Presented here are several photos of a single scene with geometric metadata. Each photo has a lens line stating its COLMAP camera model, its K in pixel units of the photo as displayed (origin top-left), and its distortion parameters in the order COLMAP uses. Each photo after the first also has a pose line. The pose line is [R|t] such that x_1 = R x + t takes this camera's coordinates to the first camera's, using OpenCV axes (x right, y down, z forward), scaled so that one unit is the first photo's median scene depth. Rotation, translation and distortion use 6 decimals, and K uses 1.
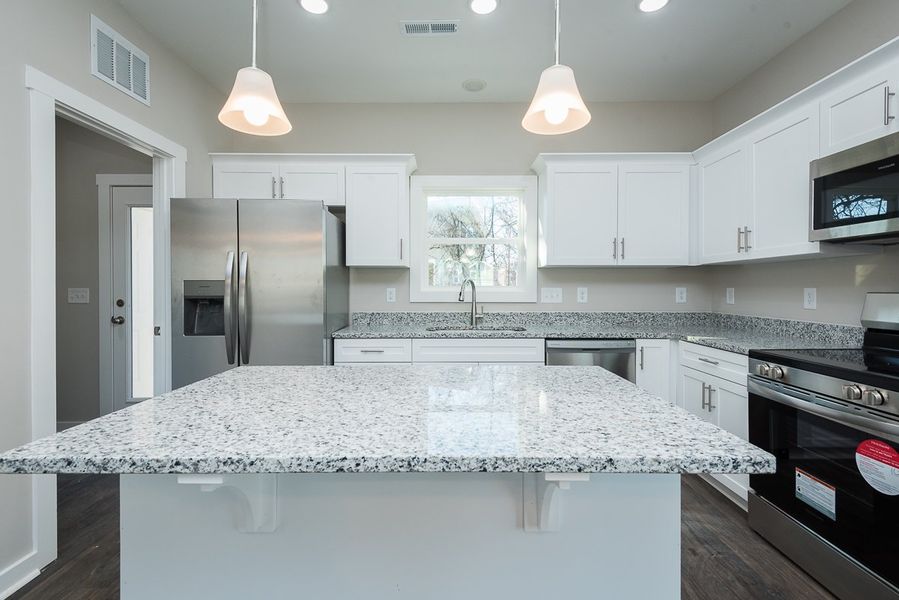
lens RADIAL K [[414.4, 0, 450.1], [0, 414.4, 289.3], [0, 0, 1]] dist [0.020712, -0.008066]
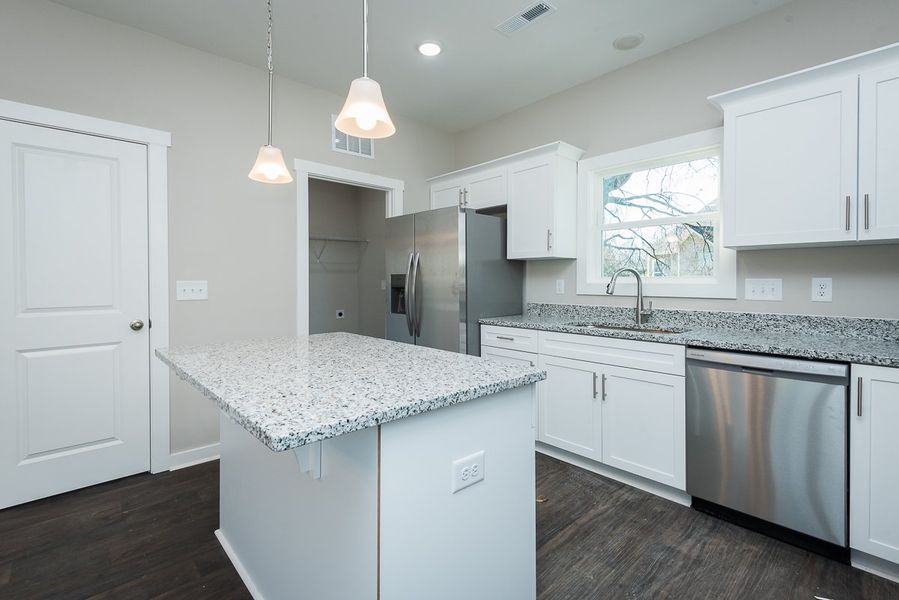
lens RADIAL K [[414.4, 0, 442.3], [0, 414.4, 279.4], [0, 0, 1]] dist [0.020712, -0.008066]
pose [[0.672711, -0.003266, -0.739899, 0.491026], [-0.001097, 0.999985, -0.005411, 0.002953], [0.739905, 0.004452, 0.672697, 0.160447]]
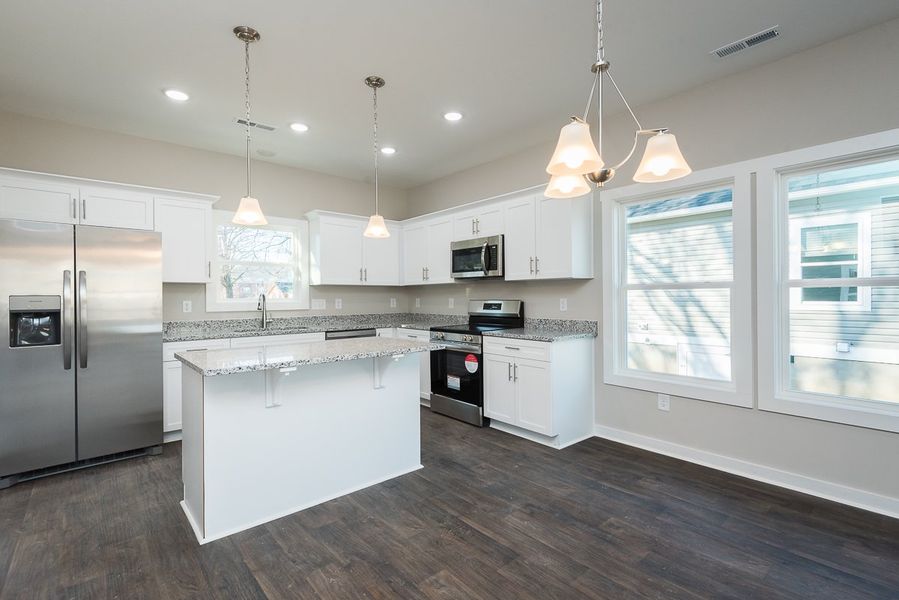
lens RADIAL K [[414.4, 0, 451.3], [0, 414.4, 300.6], [0, 0, 1]] dist [0.020712, -0.008066]
pose [[0.755494, -0.012270, 0.655041, -0.437490], [0.010049, 0.999924, 0.007141, -0.005452], [-0.655078, 0.001187, 0.755560, -0.498740]]
